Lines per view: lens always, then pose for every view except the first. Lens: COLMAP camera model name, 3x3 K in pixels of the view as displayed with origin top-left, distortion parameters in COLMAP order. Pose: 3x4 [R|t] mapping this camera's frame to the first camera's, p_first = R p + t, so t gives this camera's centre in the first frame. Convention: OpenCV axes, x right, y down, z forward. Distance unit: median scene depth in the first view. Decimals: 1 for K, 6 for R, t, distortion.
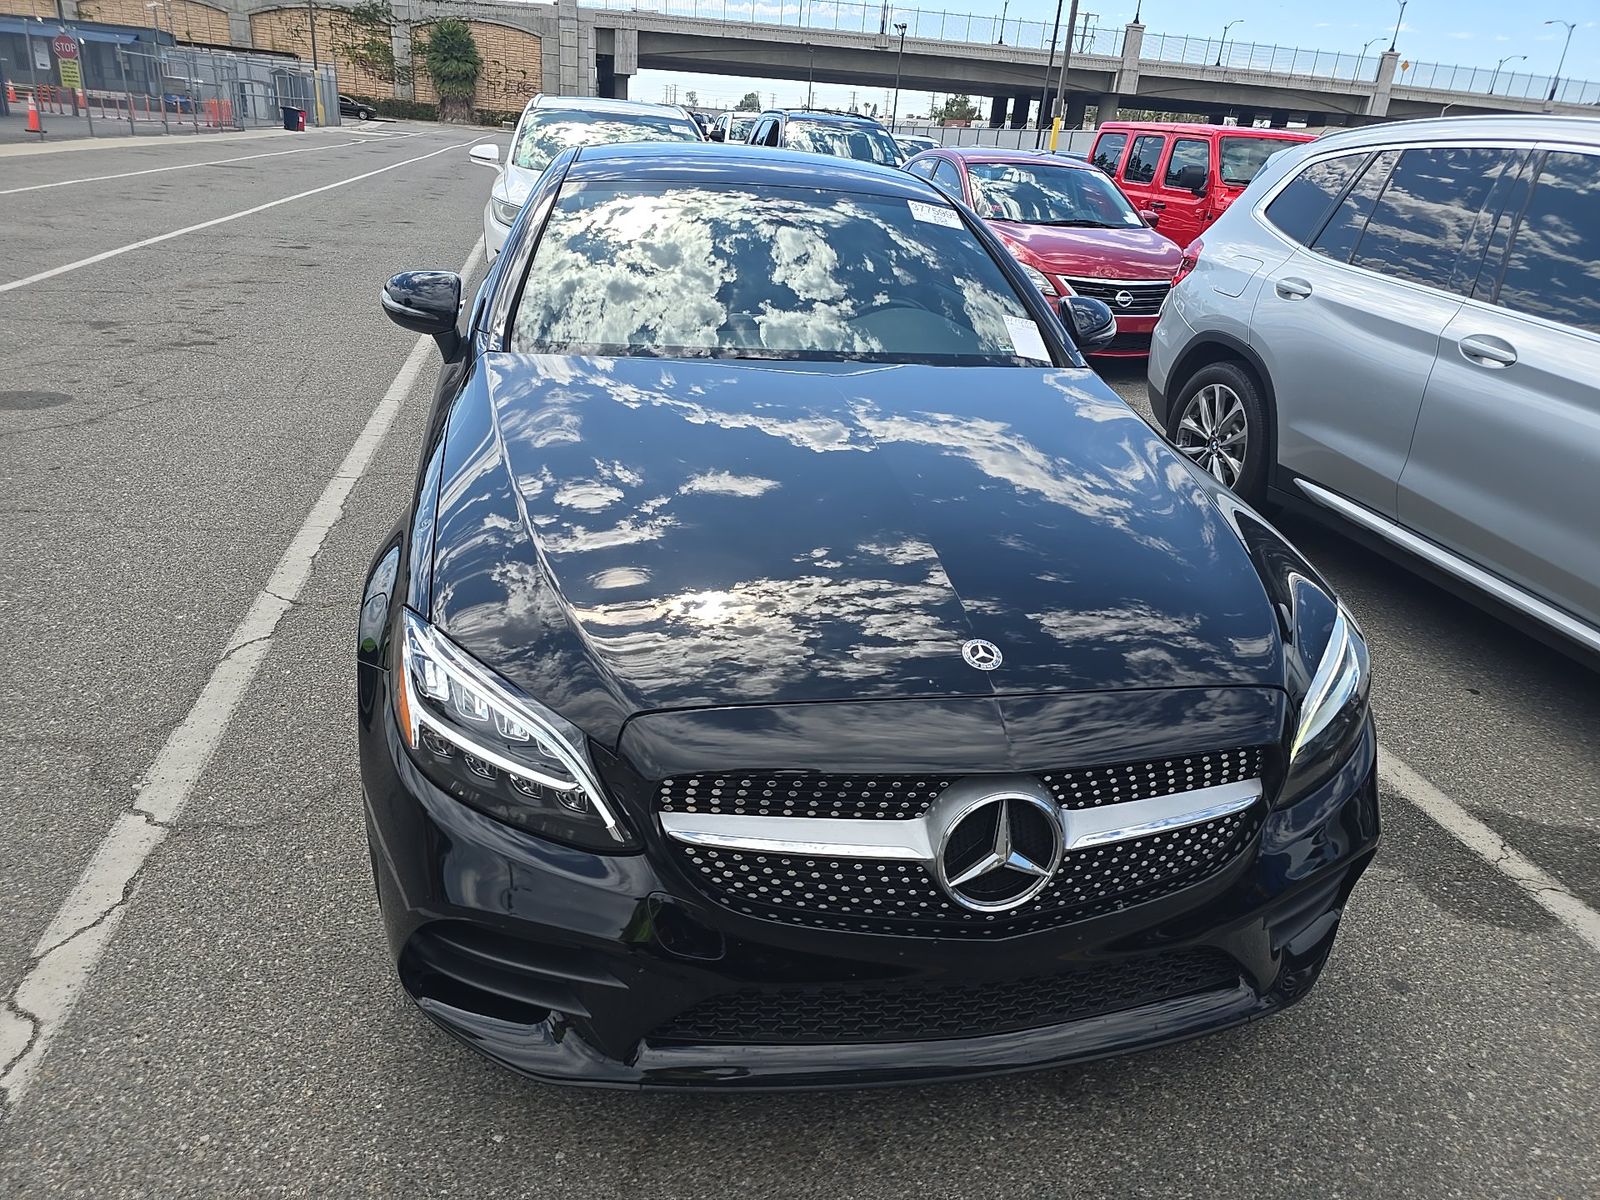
lens RADIAL K [[1081.0, 0, 799.8], [0, 1081.0, 596.3], [0, 0, 1]] dist [0.039078, -0.031846]
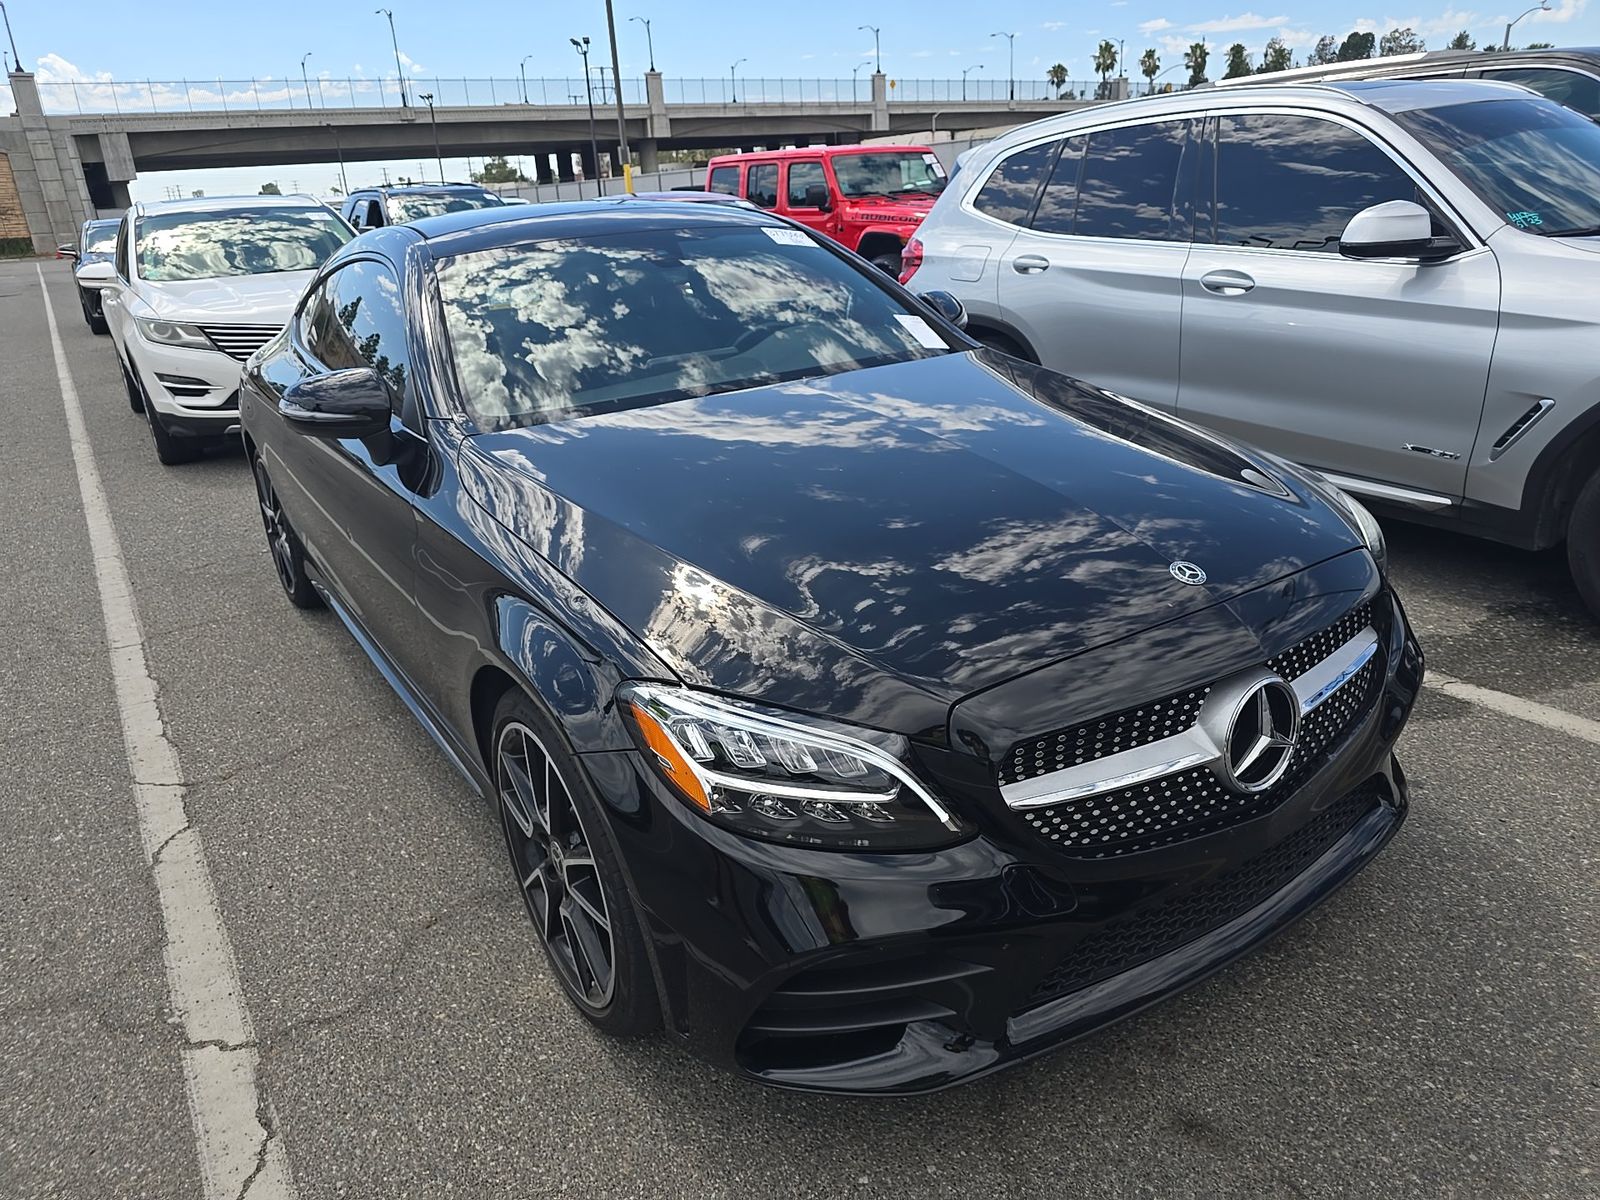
lens RADIAL K [[1084.8, 0, 800.0], [0, 1084.8, 600.0], [0, 0, 1]] dist [0.029146, -0.025527]
pose [[0.920814, -0.247868, 0.301104, -0.194723], [0.259443, 0.965757, 0.001601, -0.008797], [-0.291190, 0.076645, 0.953590, 0.016884]]
